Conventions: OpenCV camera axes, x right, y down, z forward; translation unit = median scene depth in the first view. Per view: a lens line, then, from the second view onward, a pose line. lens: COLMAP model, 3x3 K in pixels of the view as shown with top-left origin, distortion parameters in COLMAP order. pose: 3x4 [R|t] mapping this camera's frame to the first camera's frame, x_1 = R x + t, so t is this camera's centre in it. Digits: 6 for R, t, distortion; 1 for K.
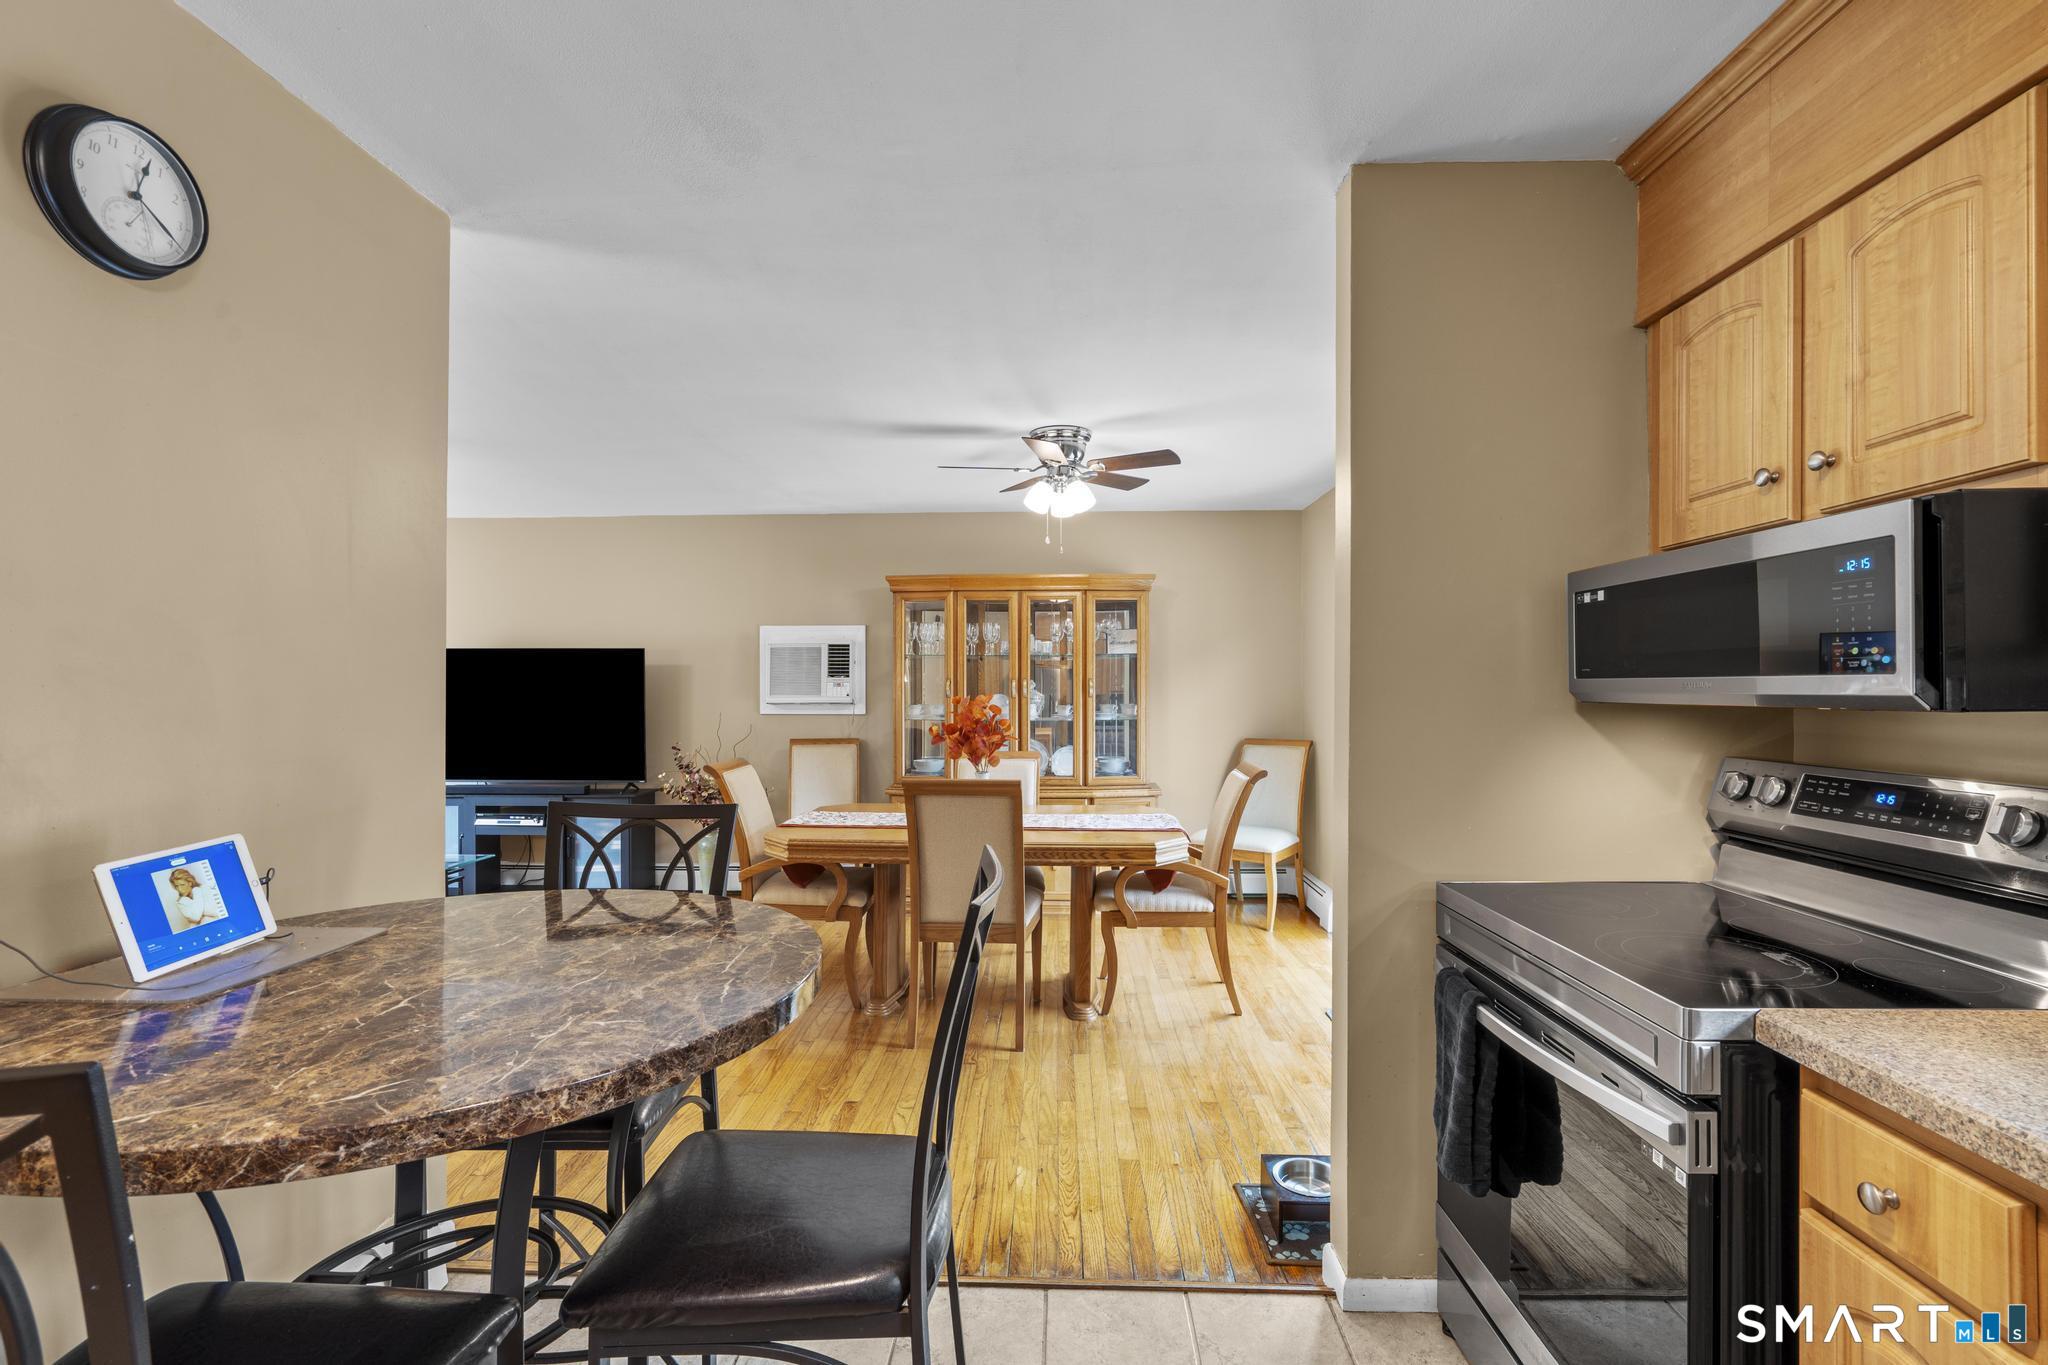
lens RADIAL K [[919.7, 0, 1027.9], [0, 919.7, 687.7], [0, 0, 1]] dist [-0.008075, 0.003861]
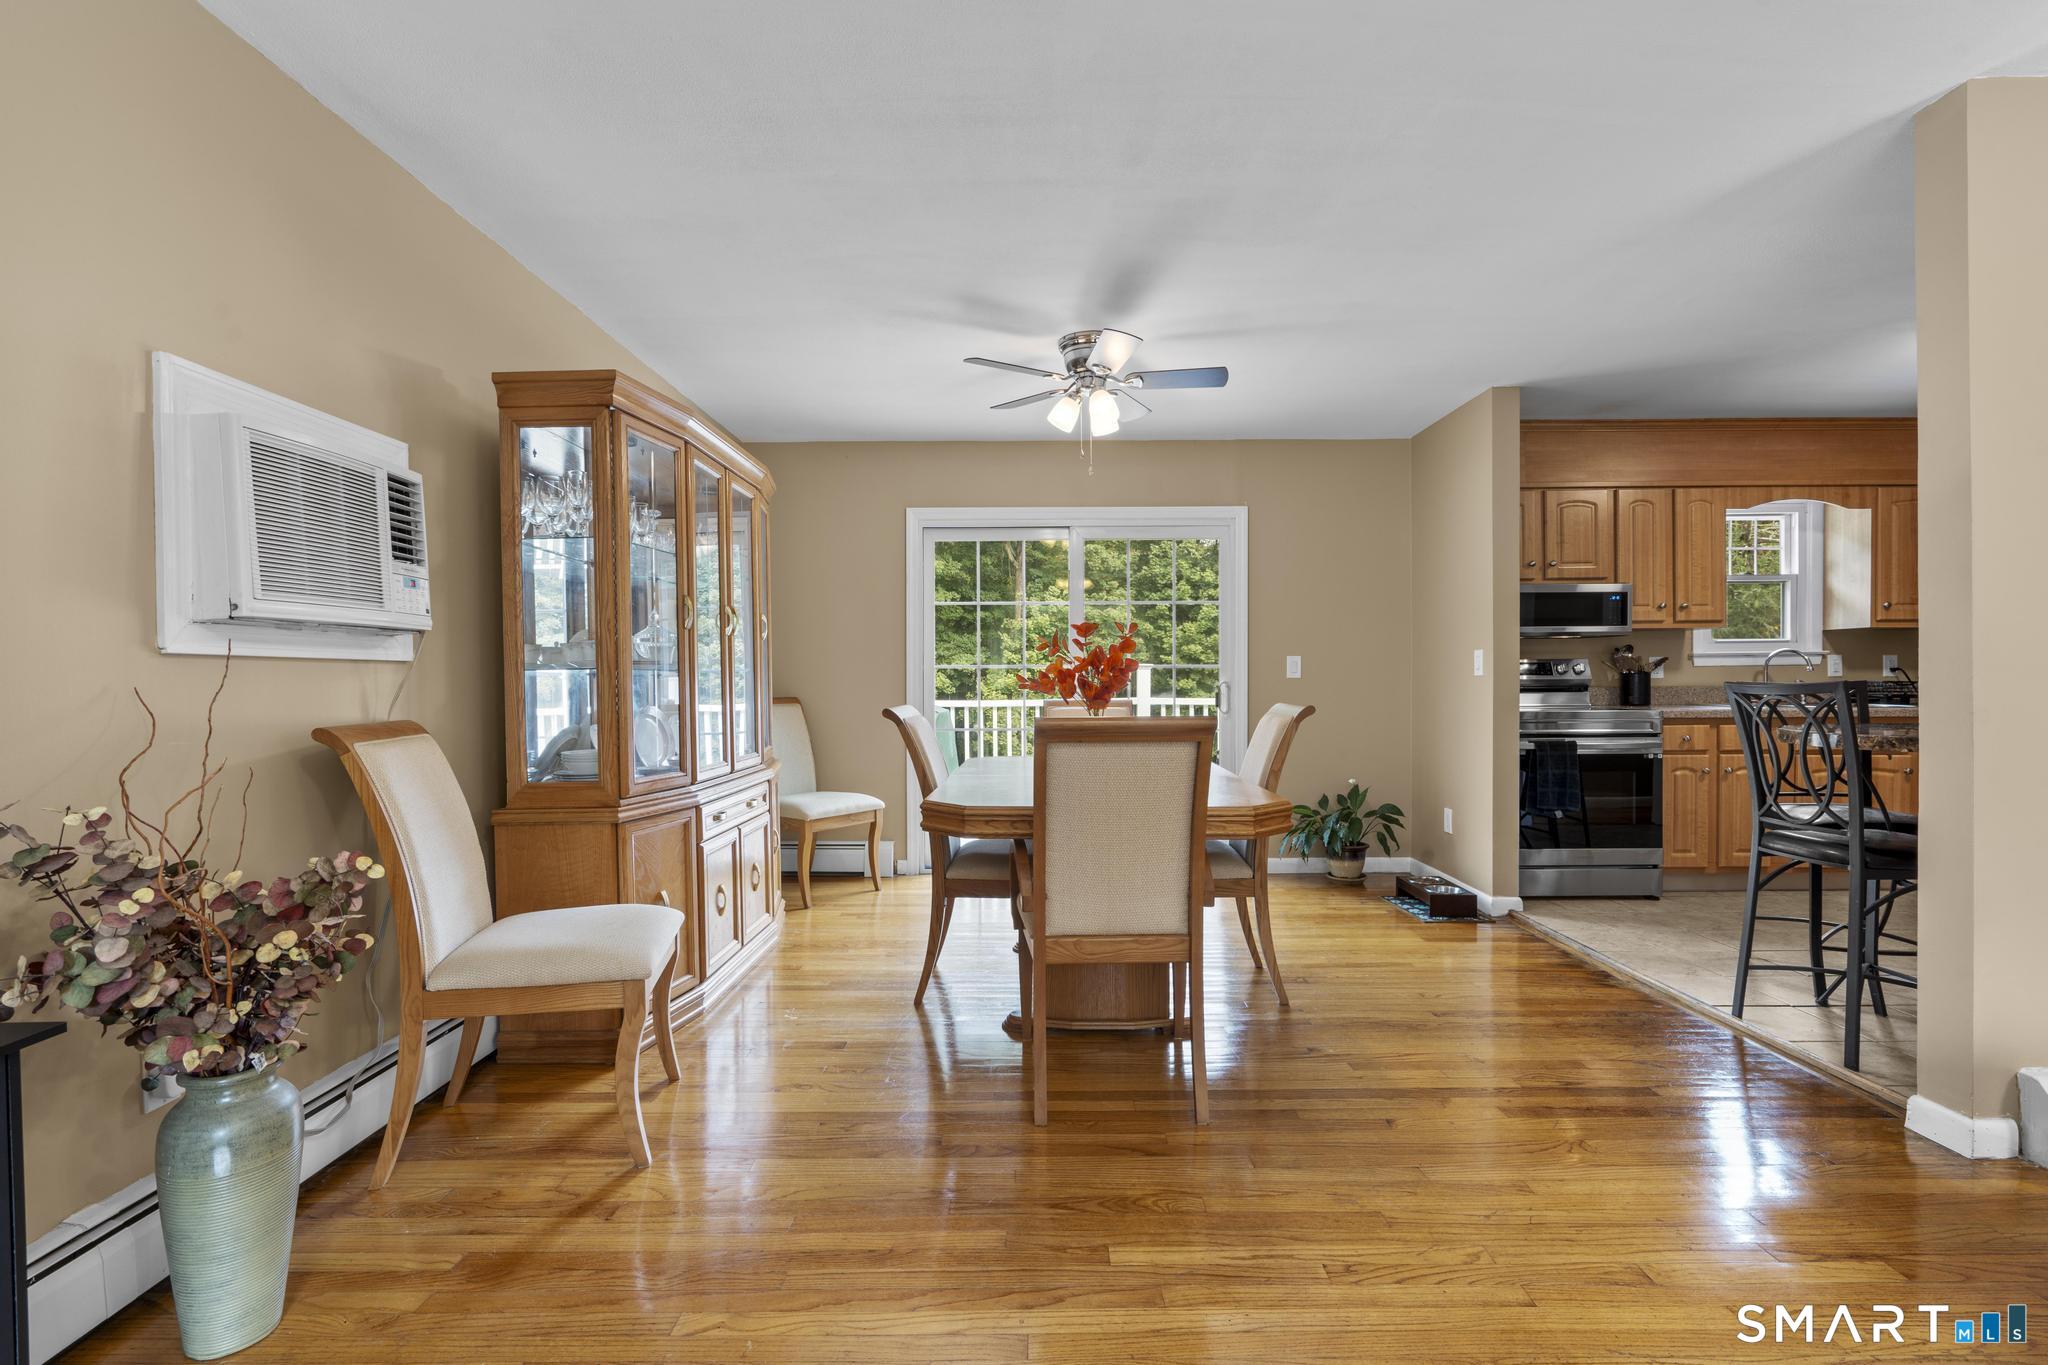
lens RADIAL K [[919.7, 0, 1026.1], [0, 919.7, 690.1], [0, 0, 1]] dist [-0.008075, 0.003861]
pose [[-0.028185, -0.011197, 0.999540, -1.278117], [0.008195, 0.999901, 0.011432, 0.084166], [-0.999569, 0.008514, -0.028090, 1.587454]]
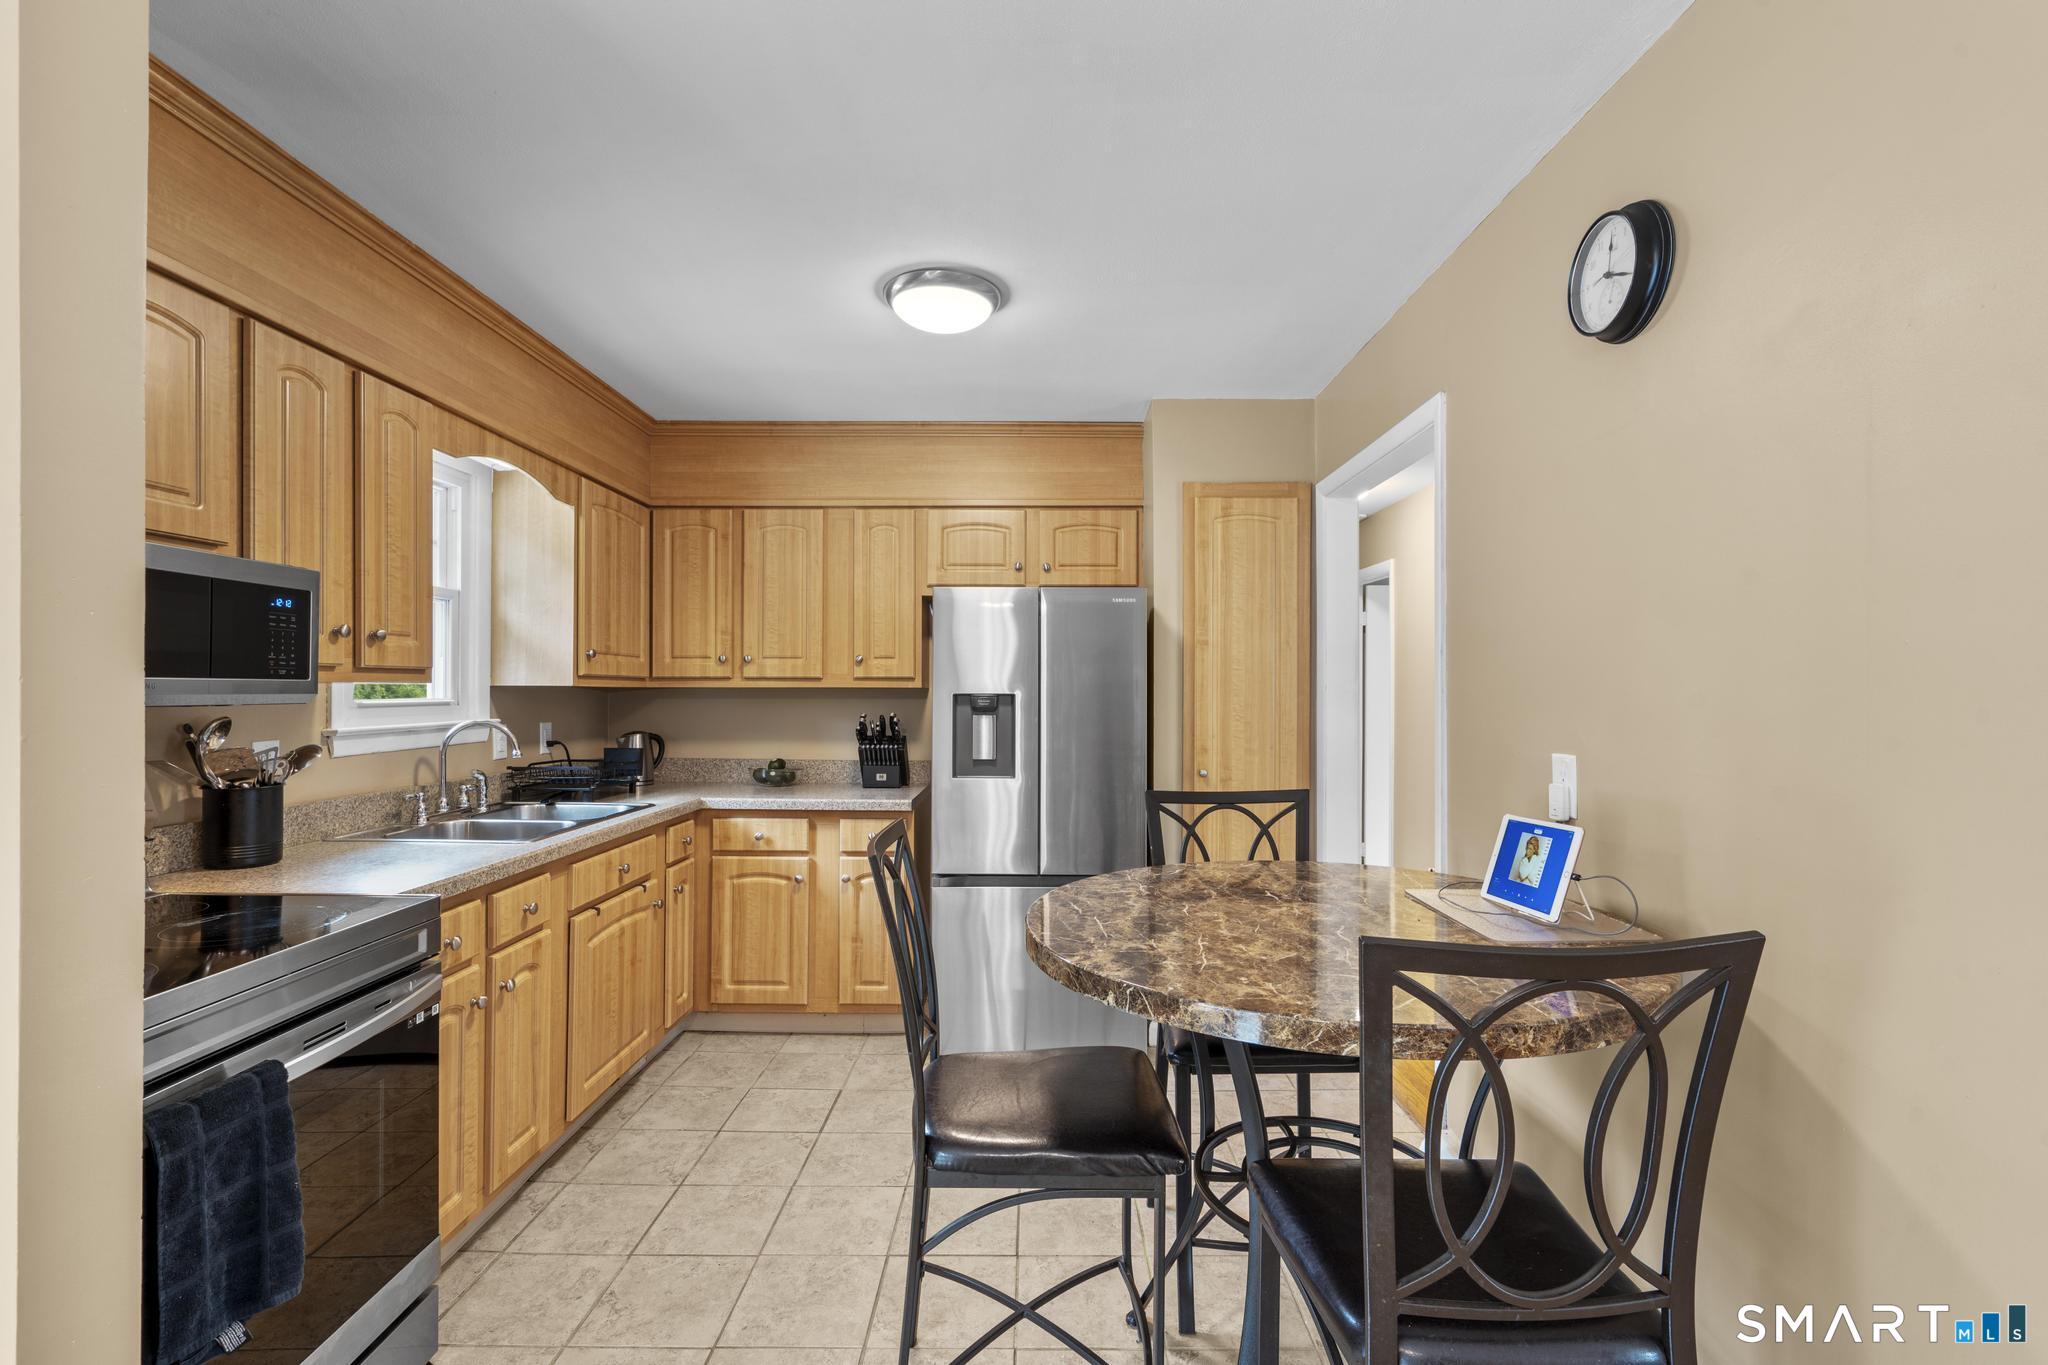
lens RADIAL K [[919.7, 0, 1030.1], [0, 919.7, 688.5], [0, 0, 1]] dist [-0.008075, 0.003861]
pose [[-0.999534, -0.002230, -0.030451, -0.098391], [-0.002197, 0.999997, -0.001115, -0.000380], [0.030453, -0.001047, -0.999536, 1.090913]]
